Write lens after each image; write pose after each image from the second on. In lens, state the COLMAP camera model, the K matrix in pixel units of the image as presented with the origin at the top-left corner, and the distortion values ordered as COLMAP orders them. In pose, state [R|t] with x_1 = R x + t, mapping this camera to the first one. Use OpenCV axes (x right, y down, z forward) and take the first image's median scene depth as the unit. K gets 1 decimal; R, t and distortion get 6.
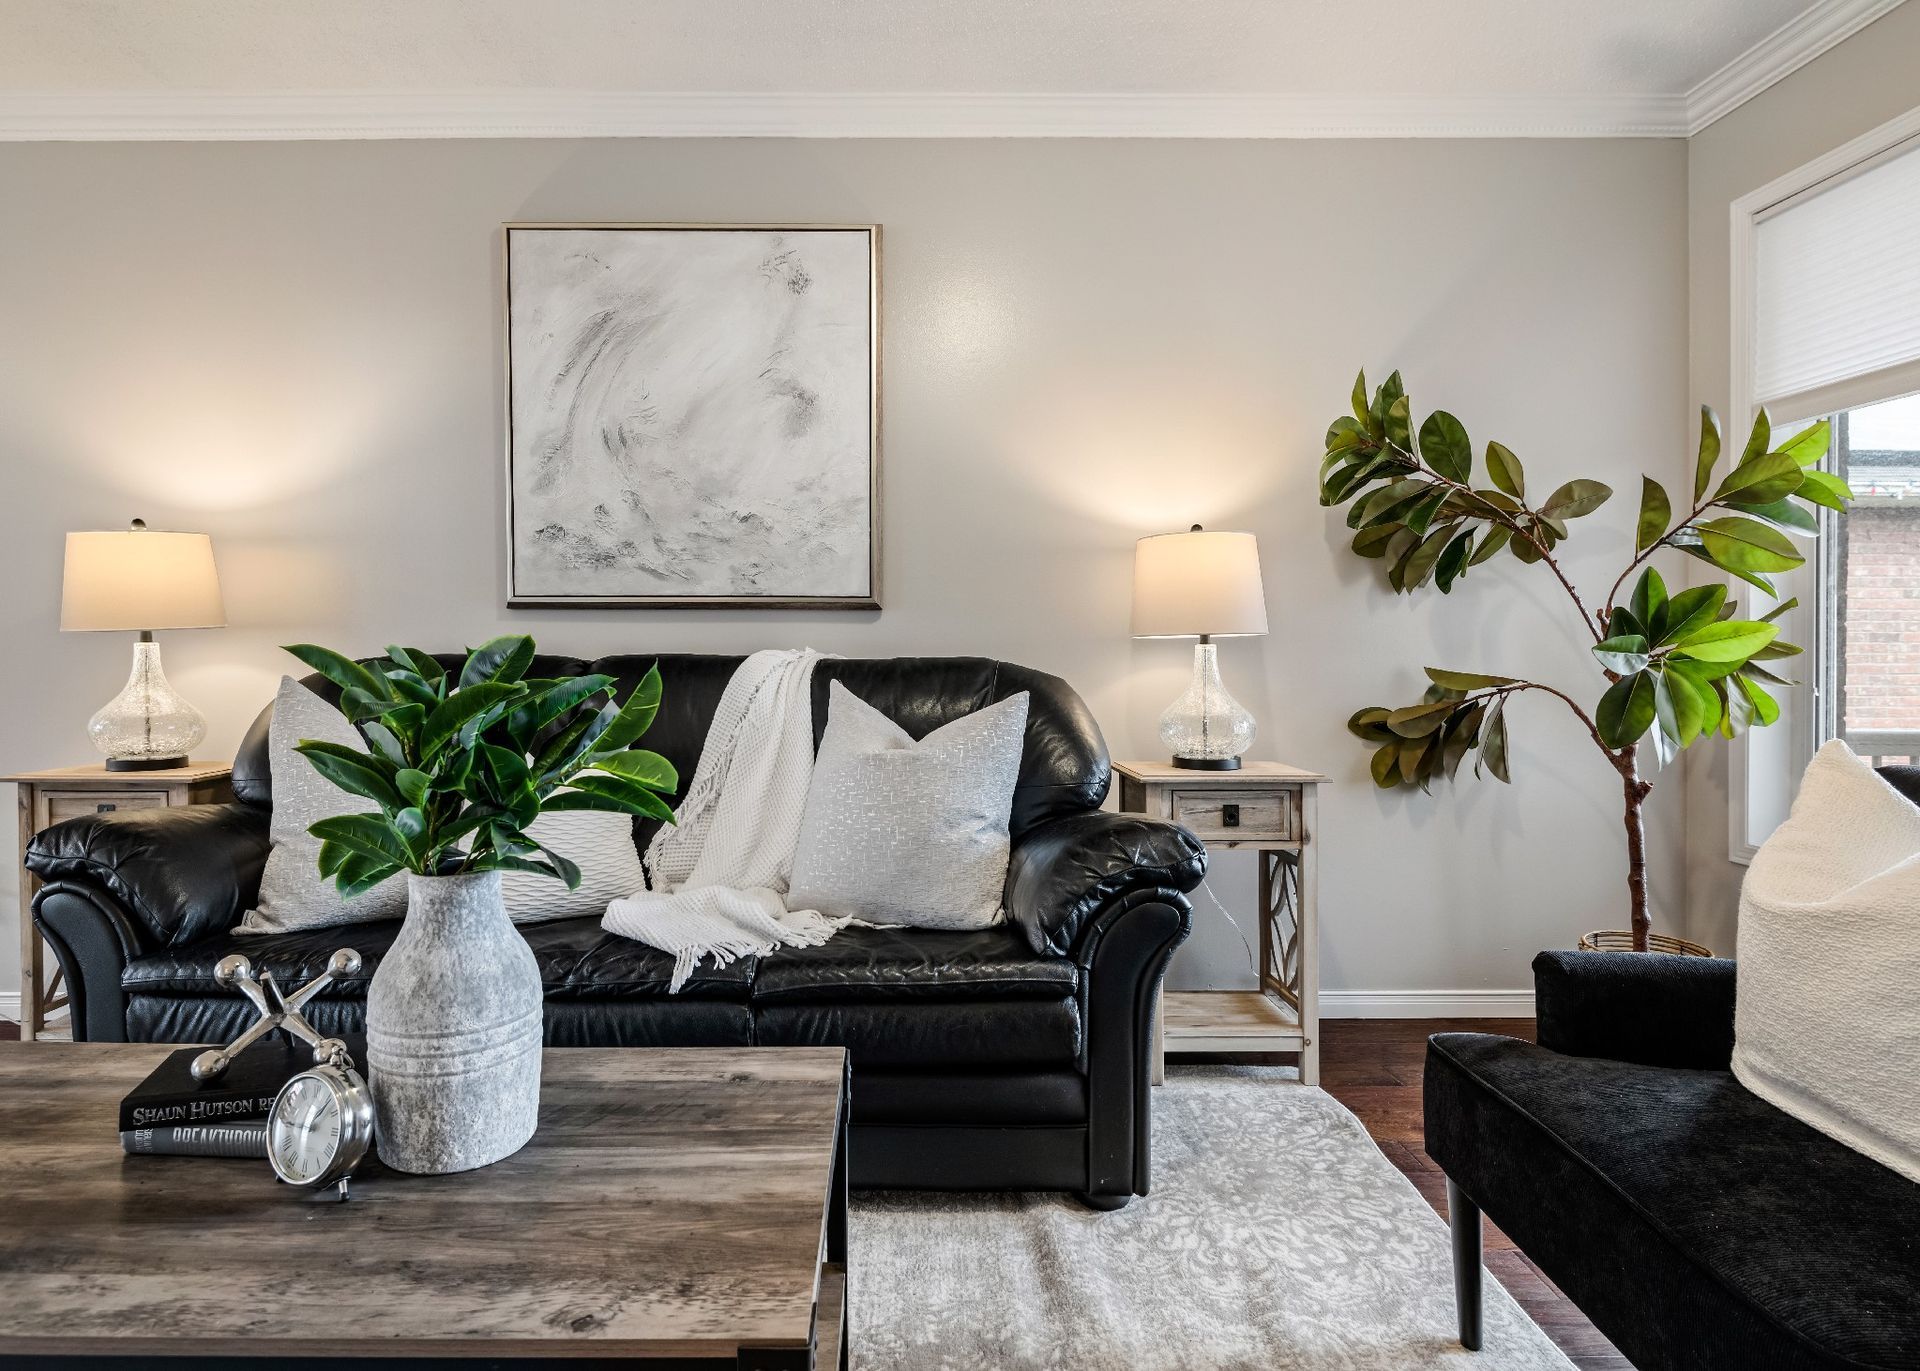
lens RADIAL K [[1010.9, 0, 895.0], [0, 1010.9, 657.3], [0, 0, 1]] dist [0.006411, -0.001289]
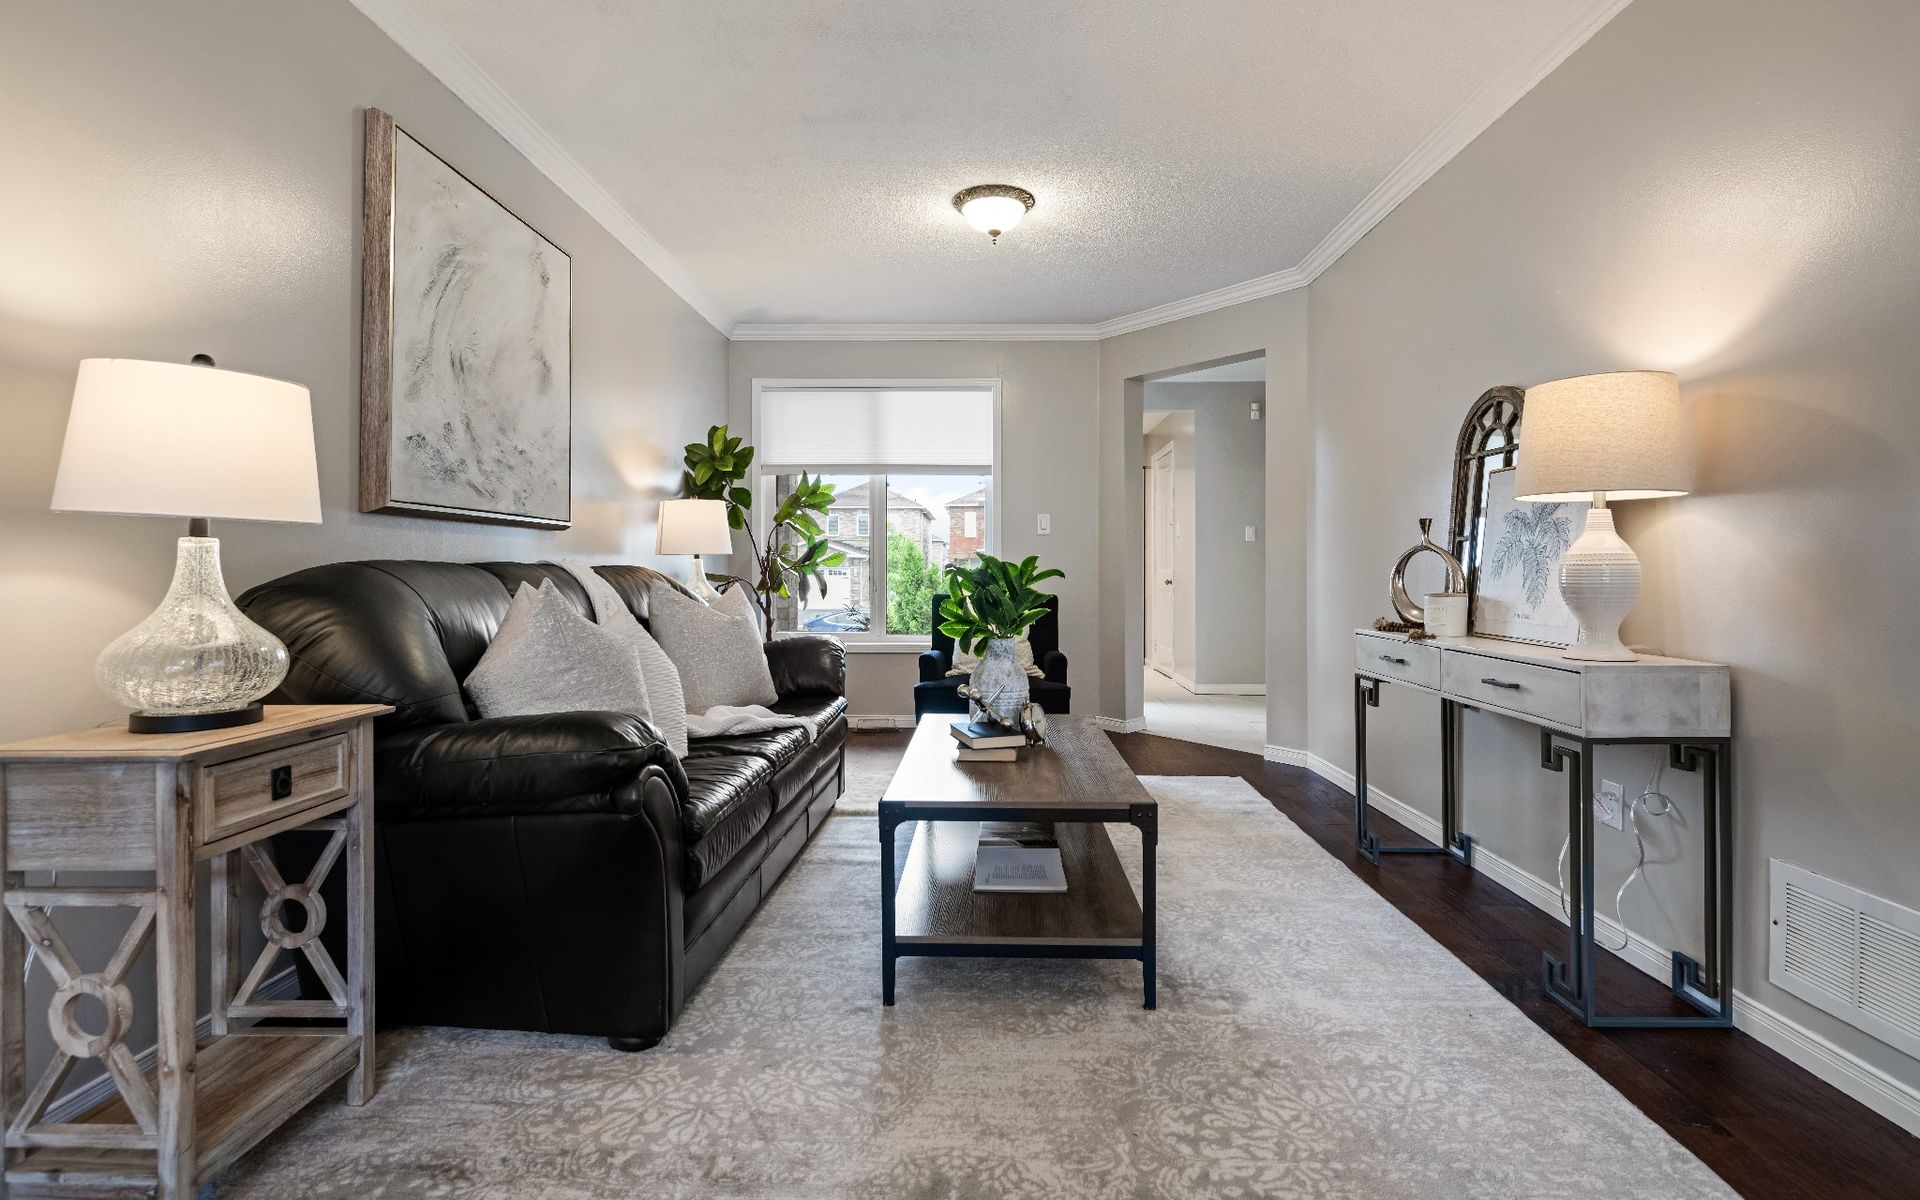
lens RADIAL K [[882.0, 0, 964.2], [0, 882.0, 528.5], [0, 0, 1]] dist [0.008706, -0.002531]
pose [[0.030289, 0.046768, 0.998446, -1.200167], [0.006873, 0.998871, -0.046997, 0.009396], [-0.999518, 0.008286, 0.029934, 0.429943]]
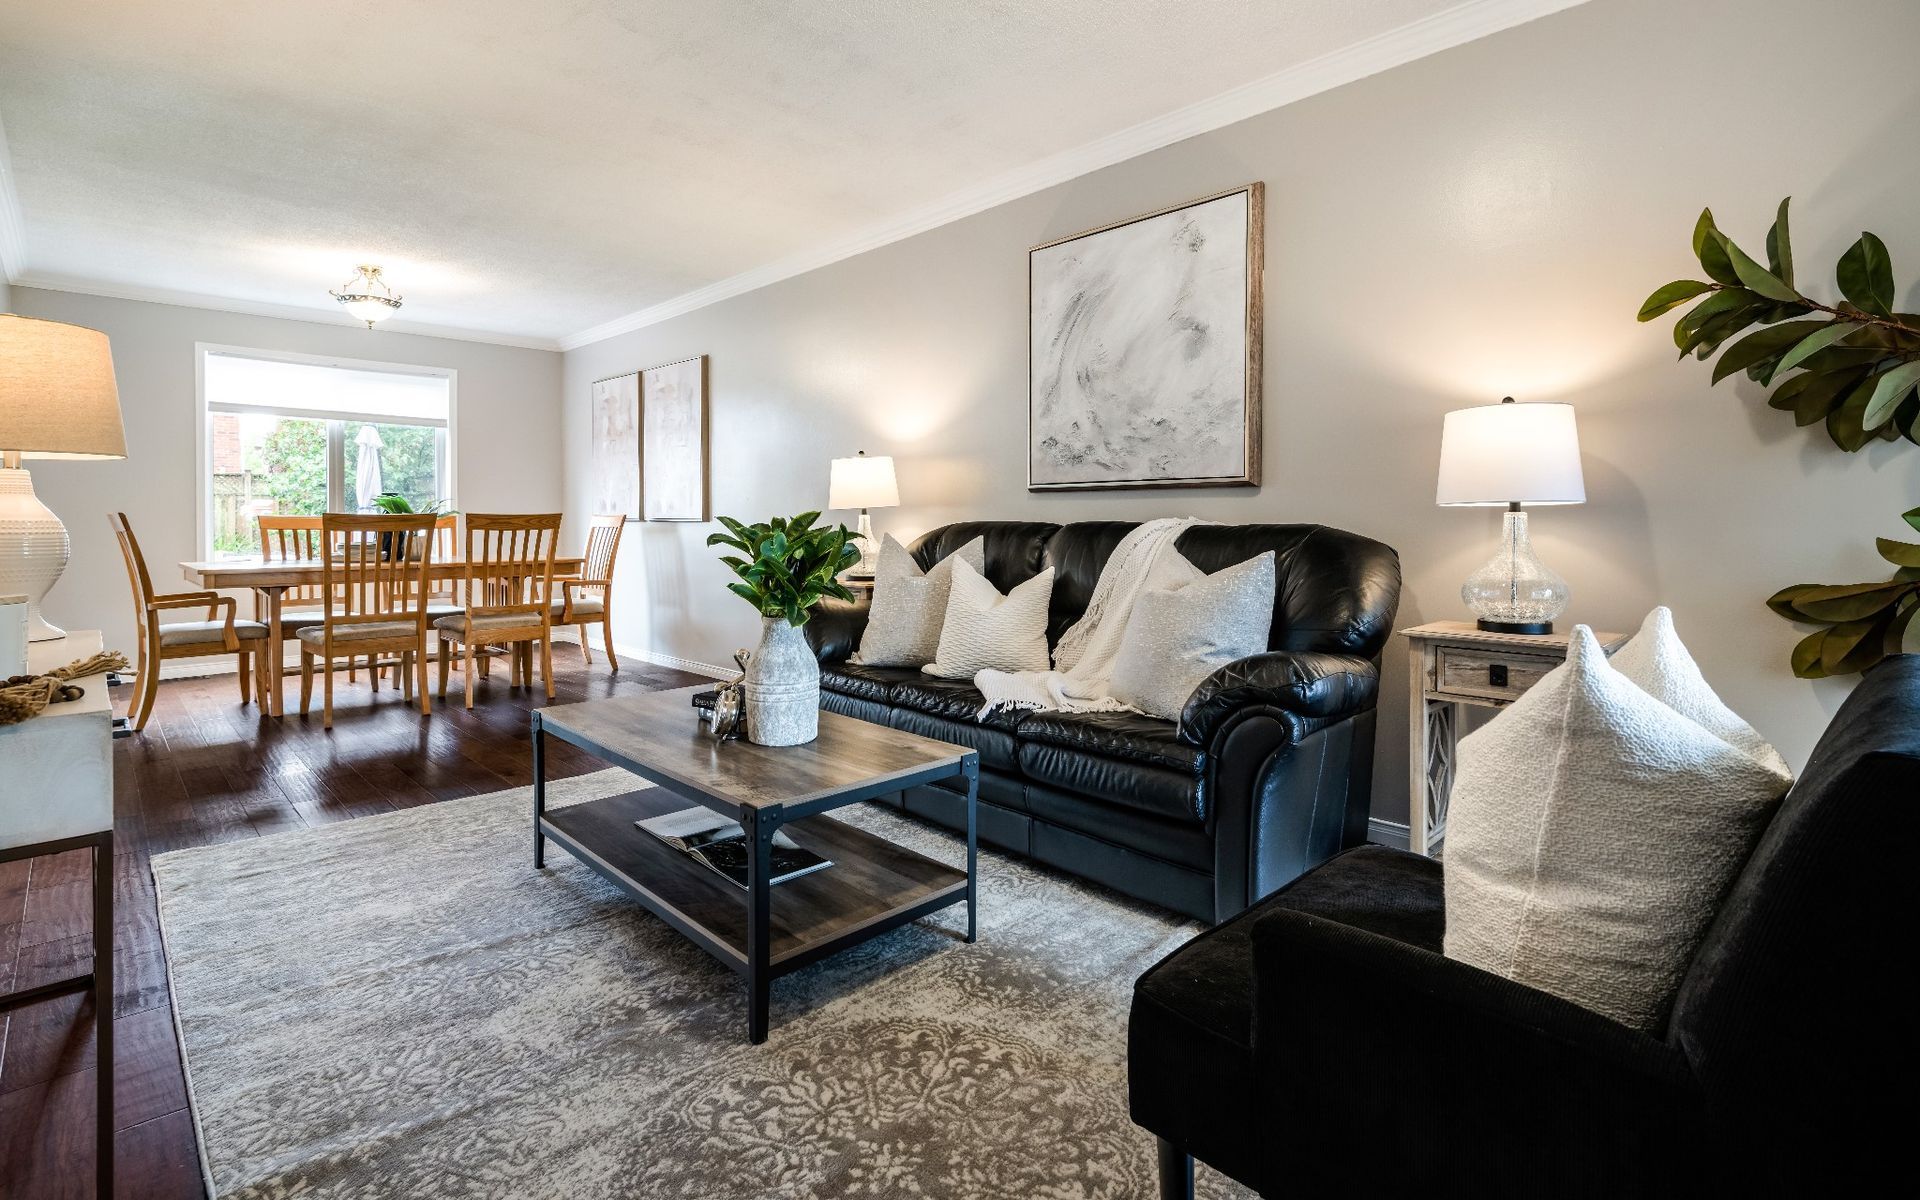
lens RADIAL K [[882.0, 0, 959.5], [0, 882.0, 511.6], [0, 0, 1]] dist [0.008706, -0.002531]
pose [[0.702775, -0.007579, -0.711372, 0.515376], [-0.005980, 0.999845, -0.016561, 0.004637], [0.711387, 0.015892, 0.702621, -0.036043]]
